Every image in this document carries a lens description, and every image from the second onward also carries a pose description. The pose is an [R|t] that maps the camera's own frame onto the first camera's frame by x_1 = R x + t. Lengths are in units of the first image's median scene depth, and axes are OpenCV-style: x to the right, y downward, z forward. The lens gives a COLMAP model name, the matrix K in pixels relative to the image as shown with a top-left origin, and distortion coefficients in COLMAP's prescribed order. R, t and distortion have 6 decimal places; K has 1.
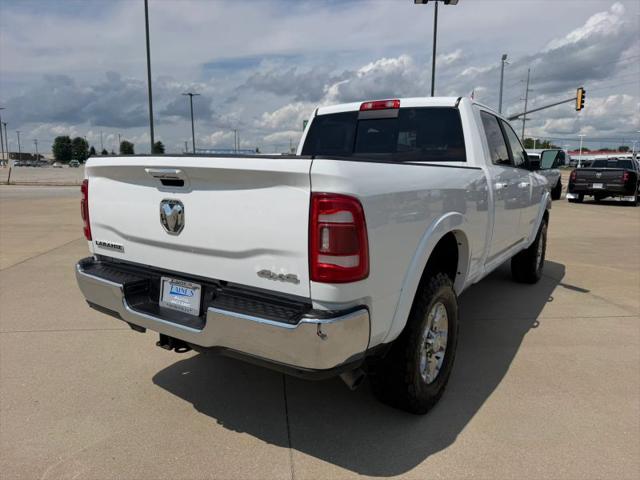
lens RADIAL K [[454.9, 0, 317.4], [0, 454.9, 241.9], [0, 0, 1]] dist [0.081261, -0.114418]
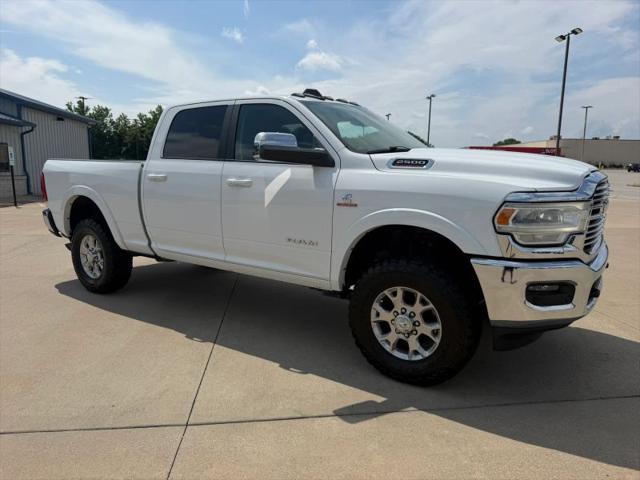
lens RADIAL K [[466.7, 0, 317.7], [0, 466.7, 242.6], [0, 0, 1]] dist [0.075218, -0.104628]
pose [[-0.033008, 0.147183, -0.988558, 0.957123], [-0.170309, 0.973803, 0.150672, -0.126145], [0.984838, 0.173334, -0.007076, 0.870363]]
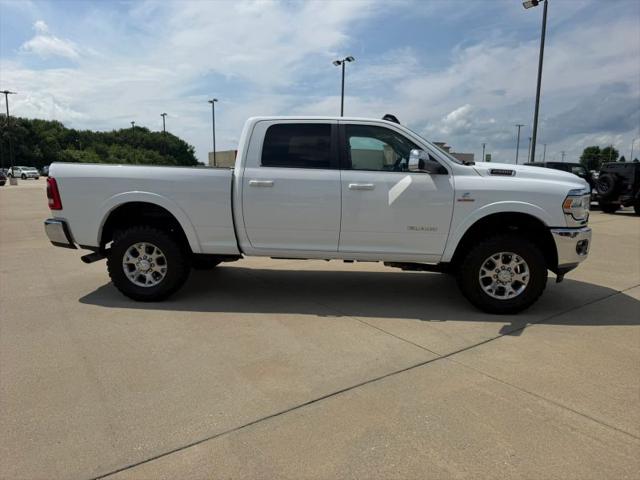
lens RADIAL K [[468.8, 0, 318.7], [0, 468.8, 242.1], [0, 0, 1]] dist [0.042846, -0.043265]
pose [[0.474325, 0.126487, -0.871216, 0.999329], [-0.149489, 0.986825, 0.061884, -0.038881], [0.867565, 0.100884, 0.486984, 0.315051]]
